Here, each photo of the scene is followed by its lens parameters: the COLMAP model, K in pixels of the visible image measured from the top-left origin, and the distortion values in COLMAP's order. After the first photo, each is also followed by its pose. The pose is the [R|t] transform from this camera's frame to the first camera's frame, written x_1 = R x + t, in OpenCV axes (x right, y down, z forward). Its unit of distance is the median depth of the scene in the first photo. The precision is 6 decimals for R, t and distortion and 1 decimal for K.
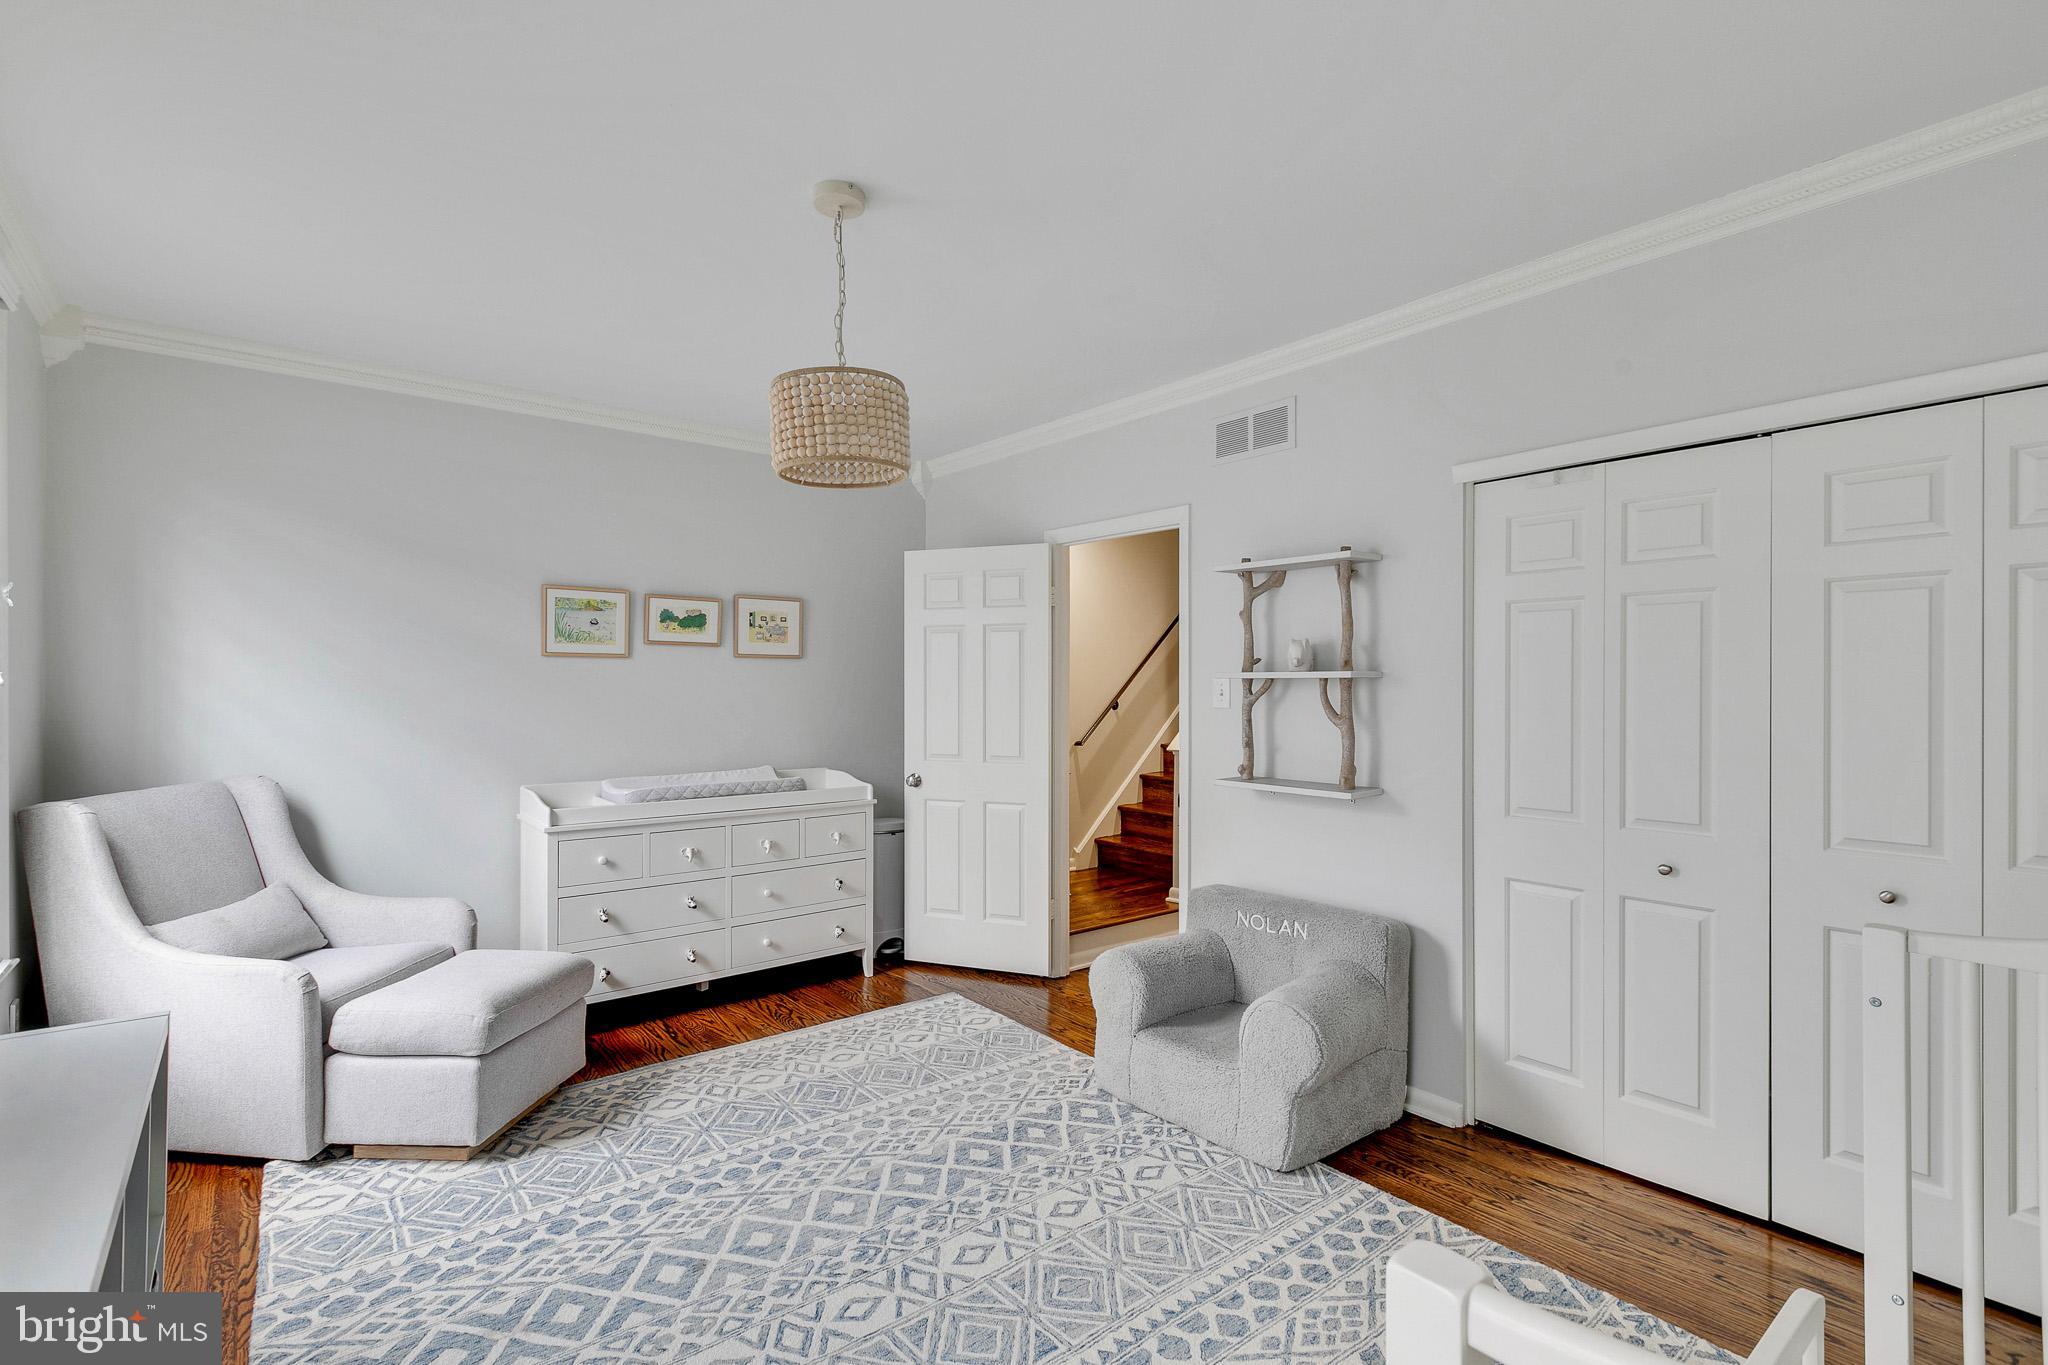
lens RADIAL K [[936.6, 0, 1020.8], [0, 936.6, 686.7], [0, 0, 1]] dist [0.000775, 0.000049]
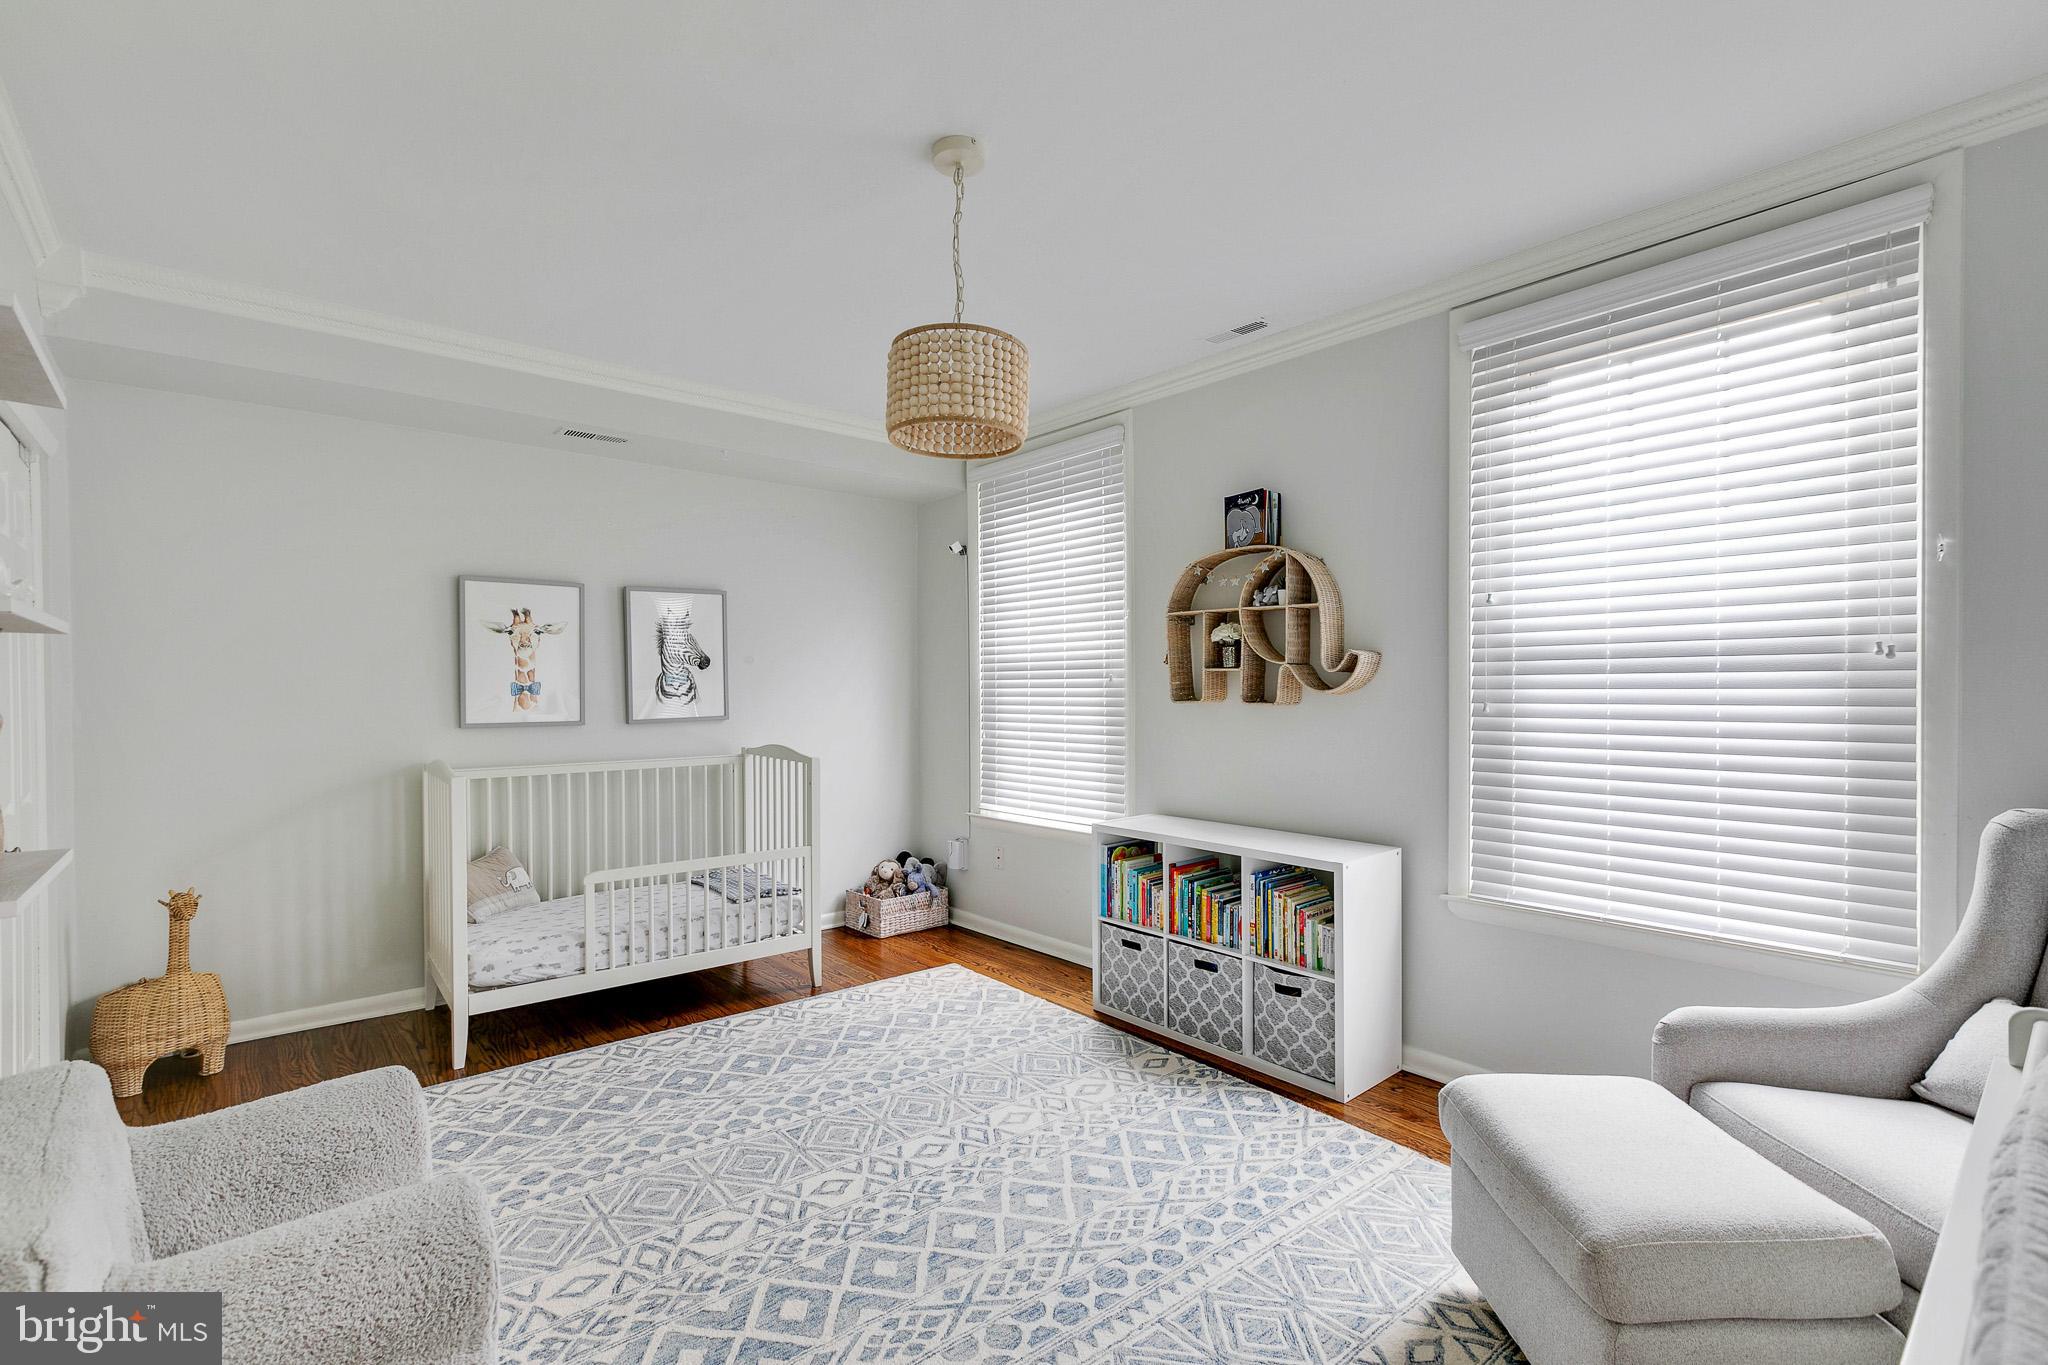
lens RADIAL K [[936.6, 0, 1027.2], [0, 936.6, 689.9], [0, 0, 1]] dist [0.000775, 0.000049]
pose [[-0.999651, 0.001840, -0.026354, -0.230994], [0.001877, 0.999997, -0.001360, 0.030581], [0.026352, -0.001409, -0.999652, 1.945172]]
